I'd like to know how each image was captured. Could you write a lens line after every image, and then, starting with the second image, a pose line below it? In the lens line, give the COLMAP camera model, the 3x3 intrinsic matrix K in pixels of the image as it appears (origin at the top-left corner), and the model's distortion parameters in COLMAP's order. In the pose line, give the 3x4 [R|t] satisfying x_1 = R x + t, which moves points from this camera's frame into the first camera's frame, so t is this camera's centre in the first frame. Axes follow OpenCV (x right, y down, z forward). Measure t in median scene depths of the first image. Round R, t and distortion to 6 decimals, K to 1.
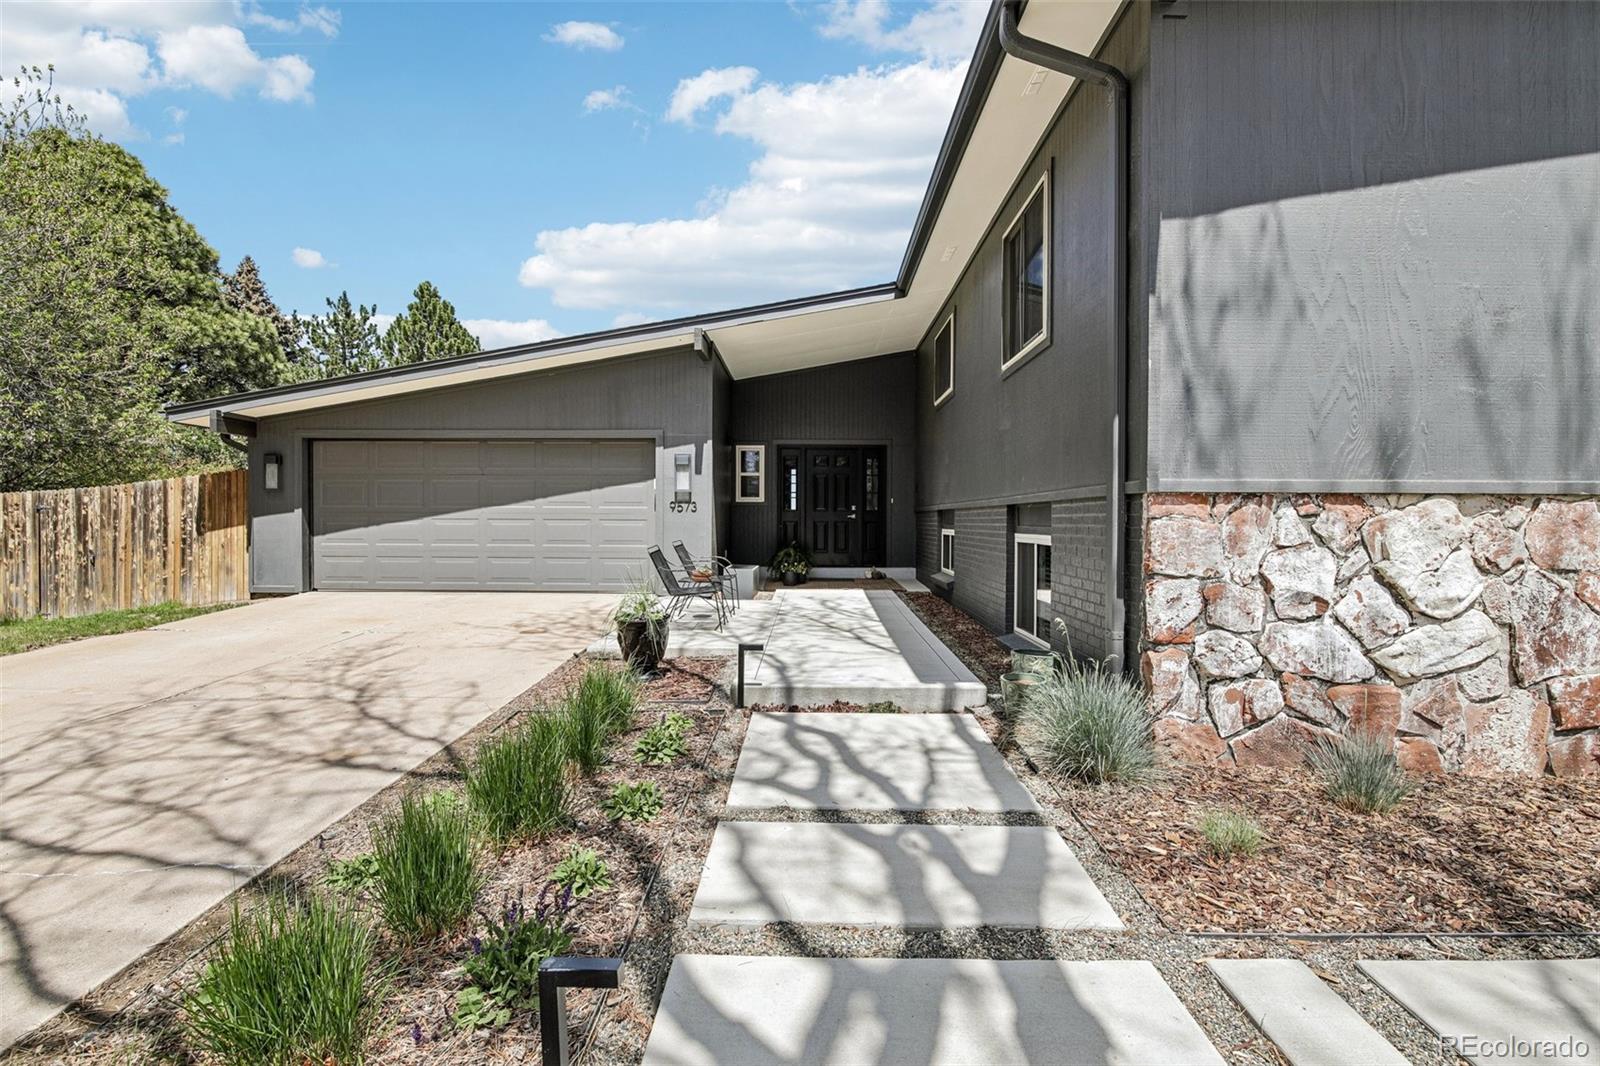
lens RADIAL K [[718.1, 0, 801.5], [0, 718.1, 528.6], [0, 0, 1]] dist [0.002887, -0.006019]
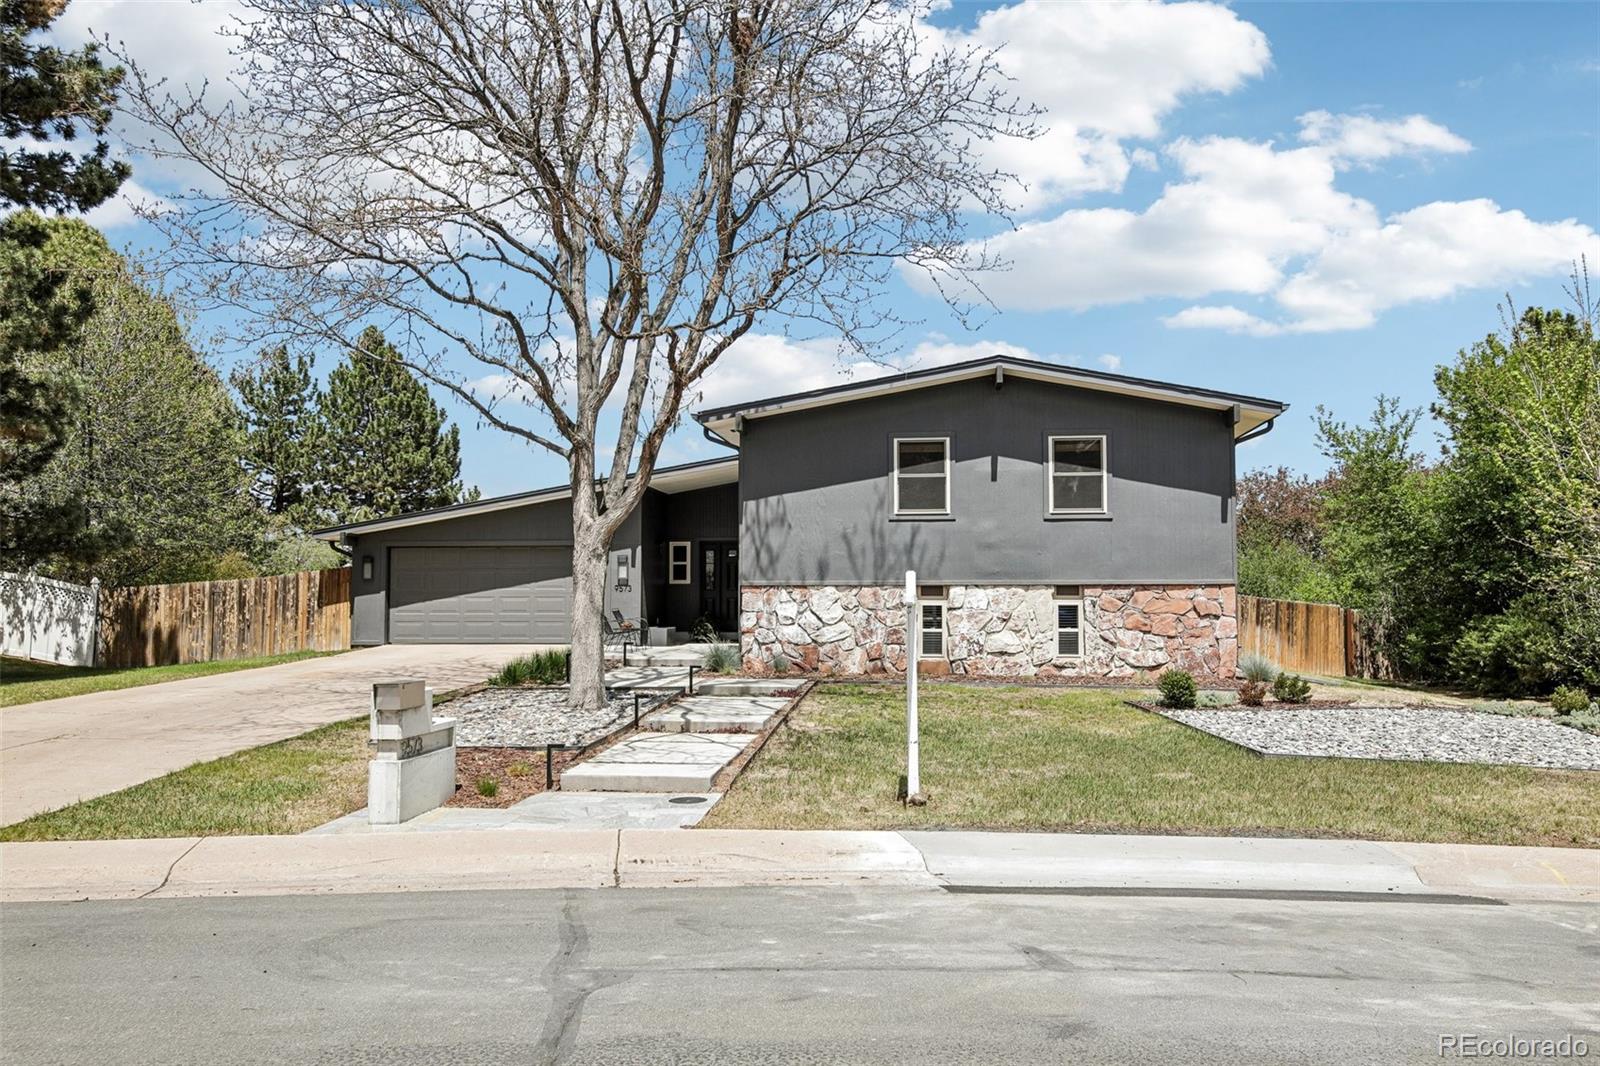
lens RADIAL K [[1380.8, 0, 801.0], [0, 1380.8, 534.7], [0, 0, 1]] dist [0.082481, 0.002063]
pose [[0.994608, -0.009489, -0.103272, 0.525957], [0.003019, 0.998032, -0.062633, 0.042509], [0.103663, 0.061983, 0.992679, -1.932983]]
